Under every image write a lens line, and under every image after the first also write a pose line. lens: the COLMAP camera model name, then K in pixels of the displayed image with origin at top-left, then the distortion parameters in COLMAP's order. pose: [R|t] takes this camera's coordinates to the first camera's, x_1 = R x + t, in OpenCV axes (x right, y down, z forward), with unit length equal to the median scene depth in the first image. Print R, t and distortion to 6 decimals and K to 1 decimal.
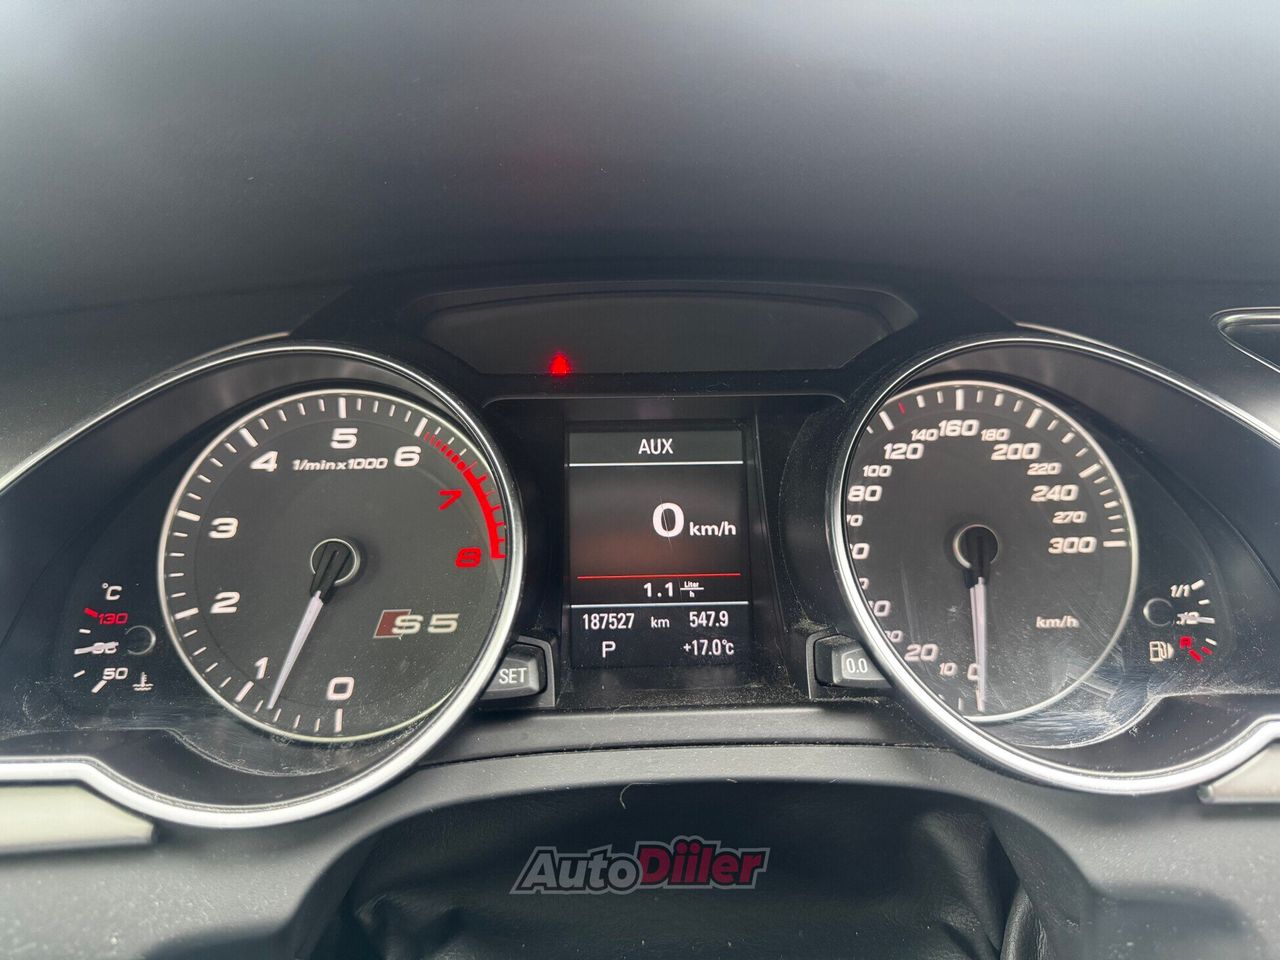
lens RADIAL K [[890.5, 0, 643.8], [0, 890.5, 470.5], [0, 0, 1]] dist [0.038538, -0.060590]
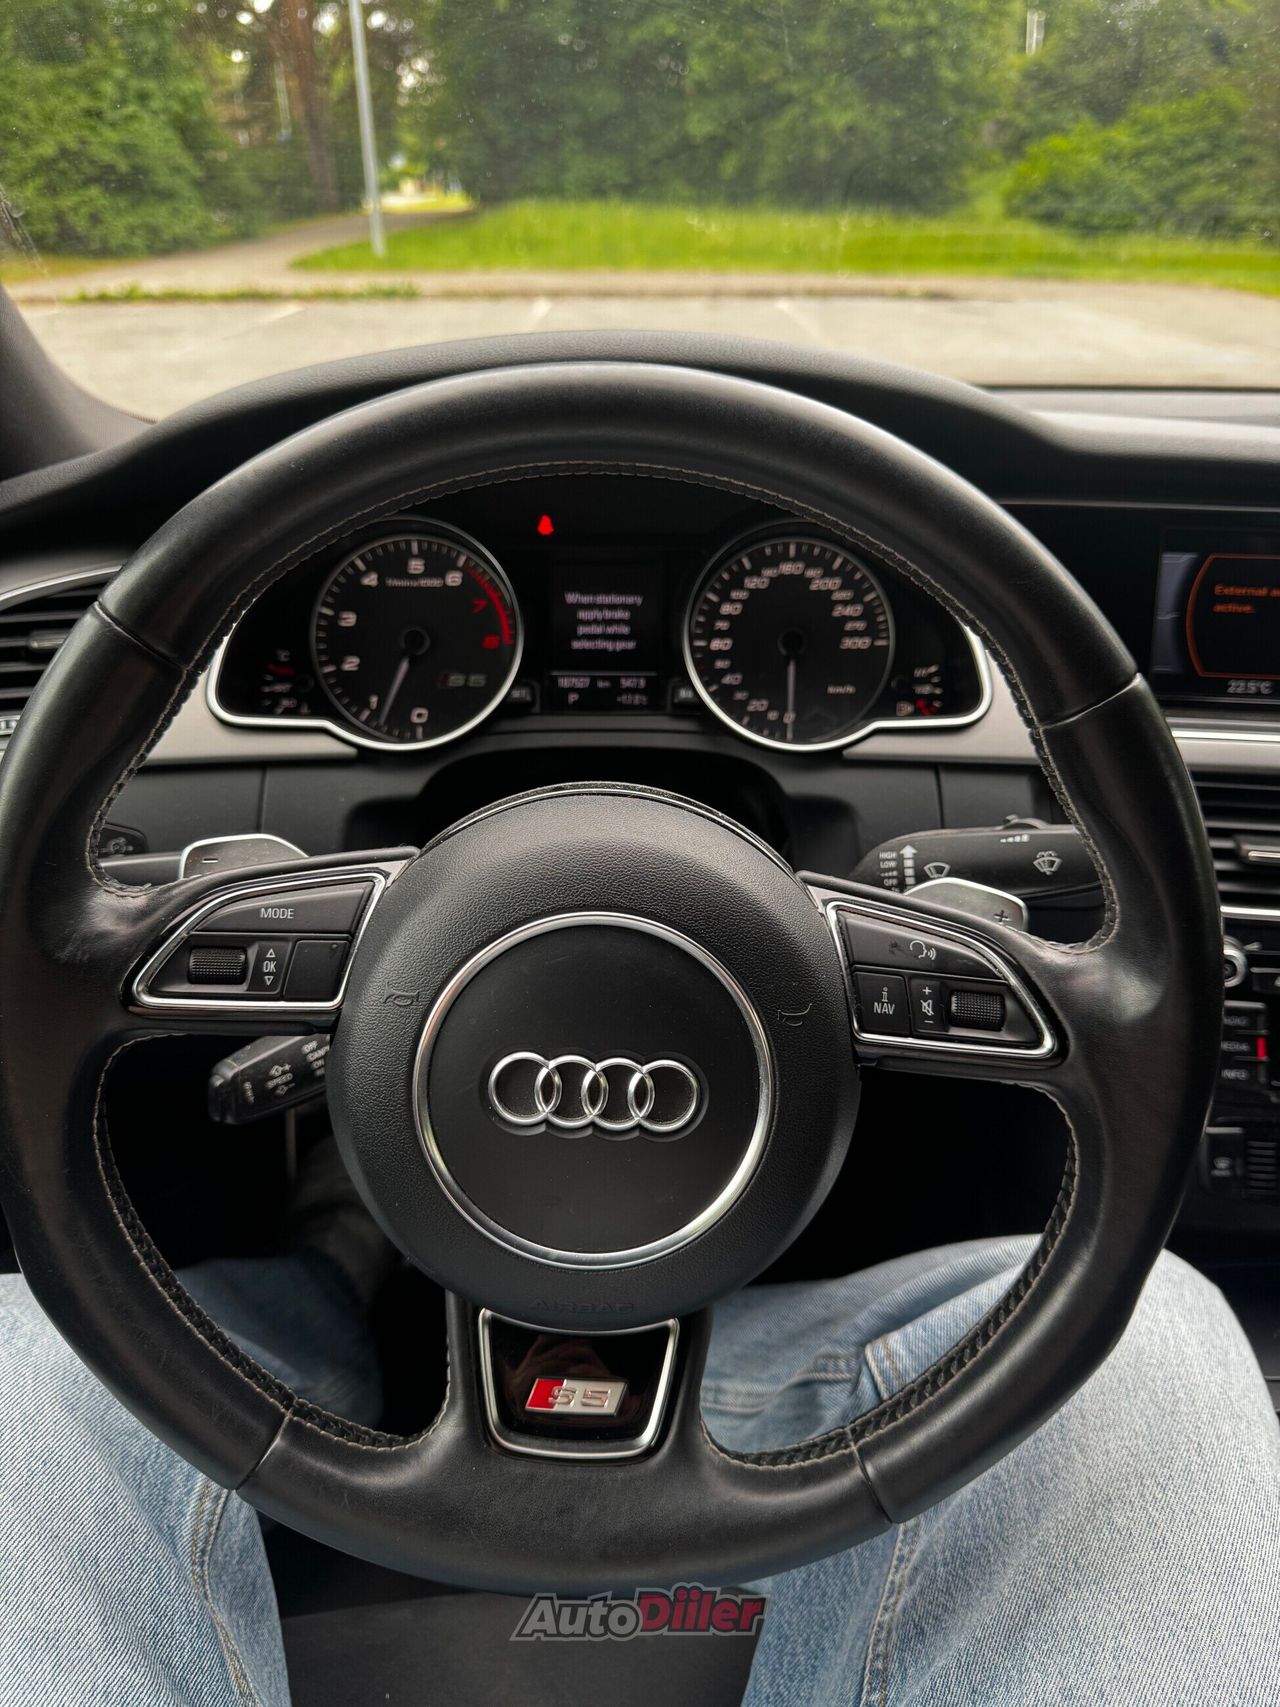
lens RADIAL K [[1187.6, 0, 624.4], [0, 1187.6, 855.9], [0, 0, 1]] dist [0.038538, -0.060590]
pose [[0.998589, 0.032958, -0.041644, 0.159856], [-0.022371, 0.972221, 0.232993, -0.037136], [0.048166, -0.231733, 0.971586, -1.251029]]
